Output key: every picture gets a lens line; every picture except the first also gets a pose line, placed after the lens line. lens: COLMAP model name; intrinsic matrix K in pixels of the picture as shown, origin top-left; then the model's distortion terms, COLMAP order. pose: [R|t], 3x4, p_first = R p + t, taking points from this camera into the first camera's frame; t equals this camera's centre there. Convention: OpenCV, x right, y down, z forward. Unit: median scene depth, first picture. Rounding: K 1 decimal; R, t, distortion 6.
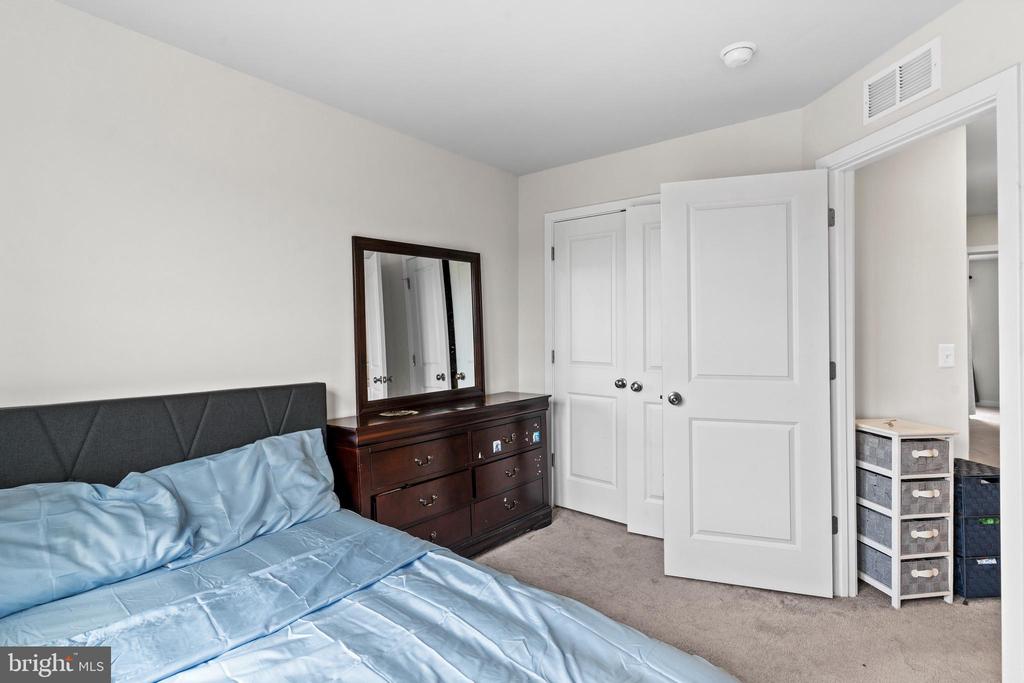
lens RADIAL K [[499.7, 0, 511.6], [0, 499.7, 340.9], [0, 0, 1]] dist [-0.000288, 0.000146]
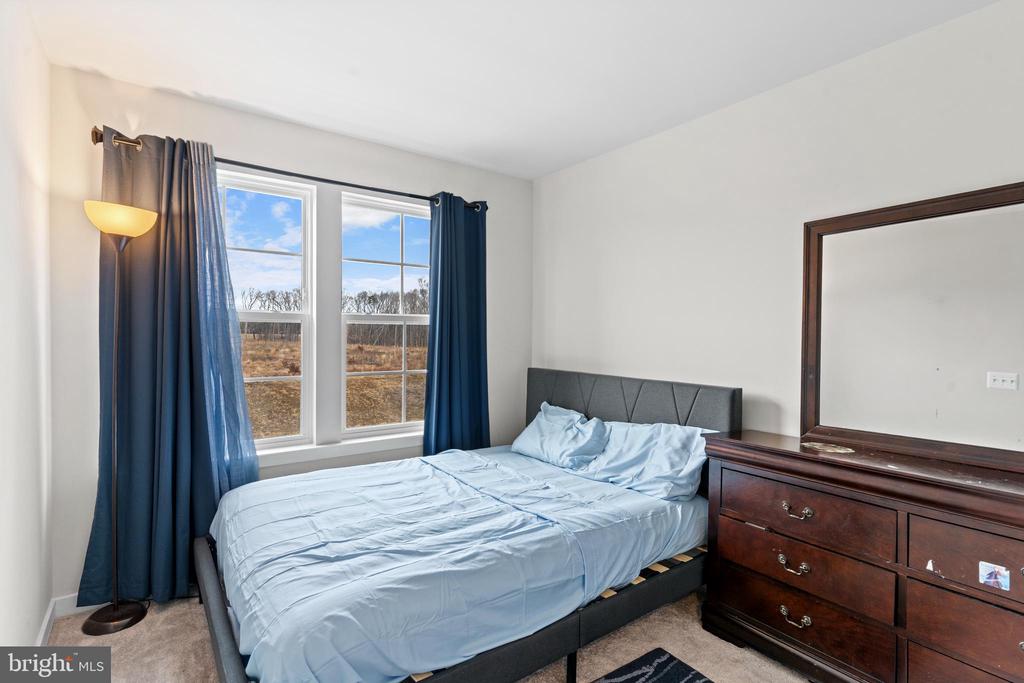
lens RADIAL K [[499.7, 0, 515.4], [0, 499.7, 337.9], [0, 0, 1]] dist [-0.000288, 0.000146]
pose [[-0.266353, -0.001449, -0.963874, 0.816354], [-0.027627, 0.999599, 0.006132, -0.011039], [0.963479, 0.028262, -0.266287, 0.996494]]
